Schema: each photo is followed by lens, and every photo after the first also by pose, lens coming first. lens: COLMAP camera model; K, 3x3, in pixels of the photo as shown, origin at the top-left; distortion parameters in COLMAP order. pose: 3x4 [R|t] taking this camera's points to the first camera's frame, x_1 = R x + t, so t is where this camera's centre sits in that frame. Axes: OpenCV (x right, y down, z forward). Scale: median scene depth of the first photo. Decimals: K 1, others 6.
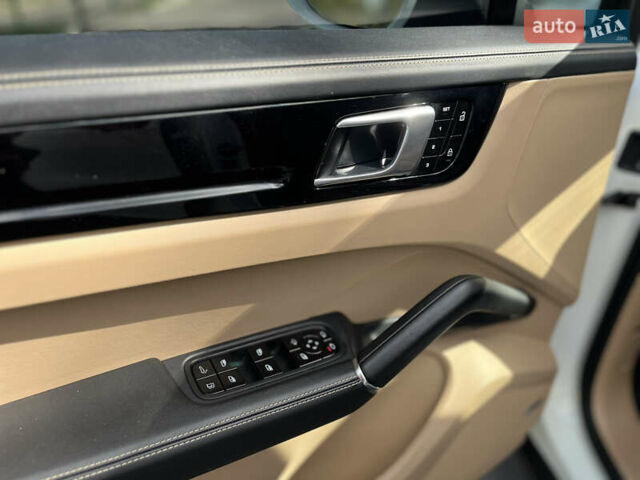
lens RADIAL K [[484.0, 0, 320.0], [0, 484.0, 240.0], [0, 0, 1]] dist [0.075232, -0.120135]
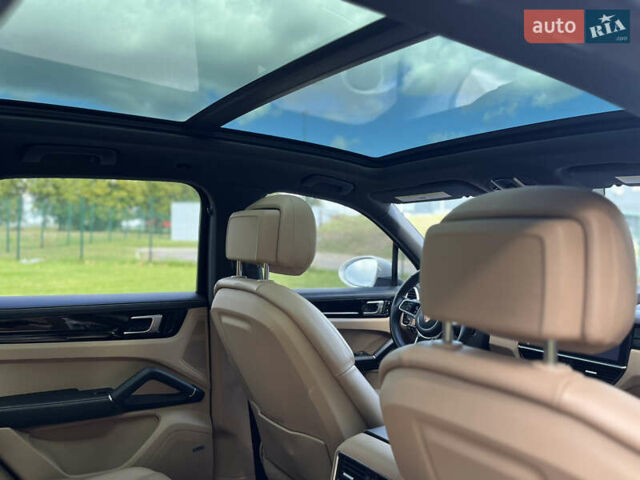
lens RADIAL K [[484.0, 0, 320.0], [0, 484.0, 240.0], [0, 0, 1]] dist [0.075232, -0.120135]
pose [[0.991921, 0.012210, 0.126267, -1.044740], [0.044890, 0.897166, -0.439407, 1.323830], [-0.118648, 0.441525, 0.889370, -3.617530]]
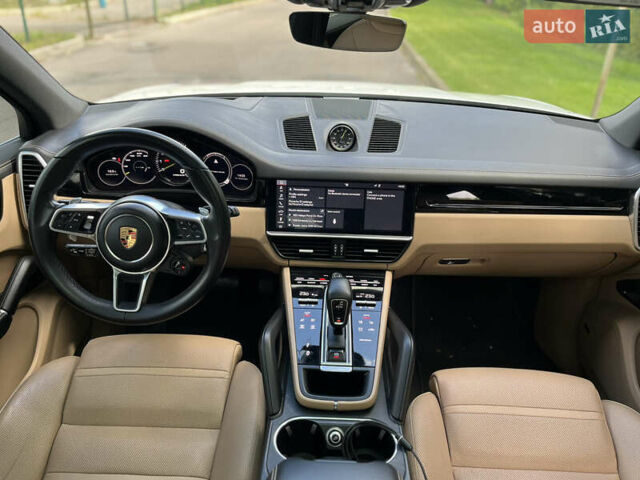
lens RADIAL K [[484.0, 0, 320.0], [0, 484.0, 240.0], [0, 0, 1]] dist [0.075232, -0.120135]
pose [[0.513424, -0.409303, 0.754233, -0.815427], [0.362073, 0.900180, 0.242033, -0.068662], [-0.778010, 0.148822, 0.610371, -1.764098]]
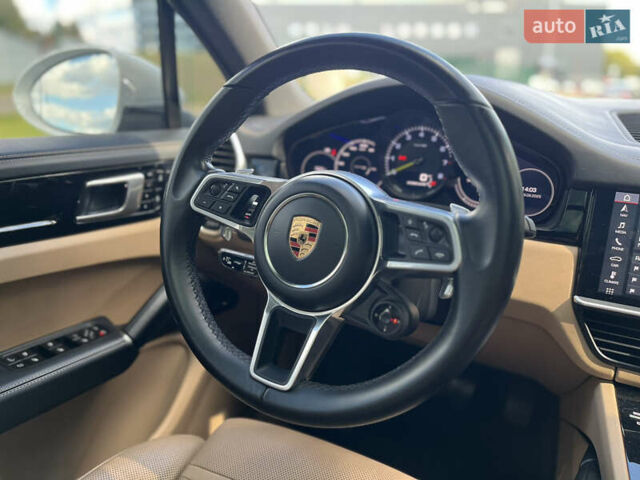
lens RADIAL K [[484.0, 0, 320.0], [0, 484.0, 240.0], [0, 0, 1]] dist [0.075232, -0.120135]
pose [[0.852421, -0.154851, 0.499399, -0.127583], [0.224198, 0.971125, -0.081560, 0.239095], [-0.472349, 0.181488, 0.862525, -0.740049]]
